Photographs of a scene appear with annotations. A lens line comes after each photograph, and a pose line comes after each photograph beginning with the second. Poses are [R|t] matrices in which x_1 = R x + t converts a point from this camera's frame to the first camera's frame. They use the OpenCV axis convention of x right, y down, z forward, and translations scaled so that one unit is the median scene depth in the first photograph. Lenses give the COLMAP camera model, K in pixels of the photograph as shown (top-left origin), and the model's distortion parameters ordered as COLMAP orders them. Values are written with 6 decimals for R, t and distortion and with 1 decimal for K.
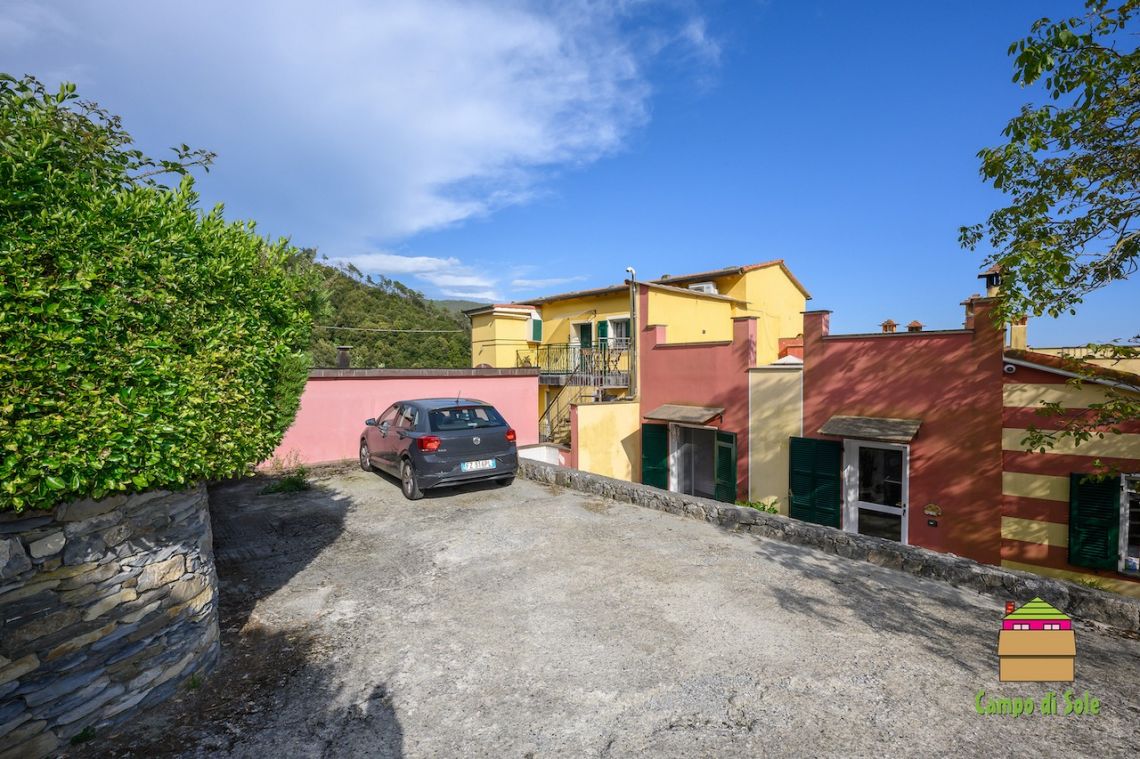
lens RADIAL K [[505.1, 0, 568.3], [0, 505.1, 382.4], [0, 0, 1]] dist [0.002408, 0.000530]
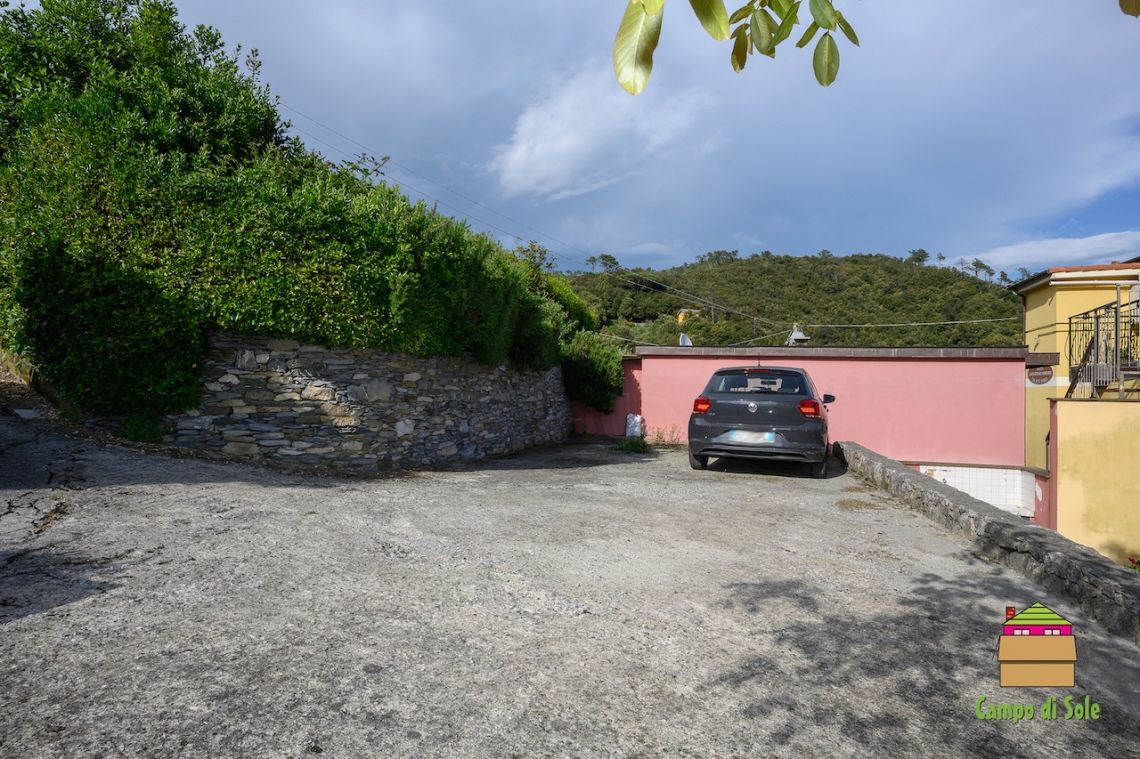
lens RADIAL K [[616.1, 0, 566.5], [0, 616.1, 380.1], [0, 0, 1]] dist [-0.013705, -0.003092]
pose [[0.514956, 0.000184, -0.857216, 0.660939], [-0.055085, 0.997940, -0.032877, 0.151485], [0.855445, 0.064150, 0.513906, 0.271972]]
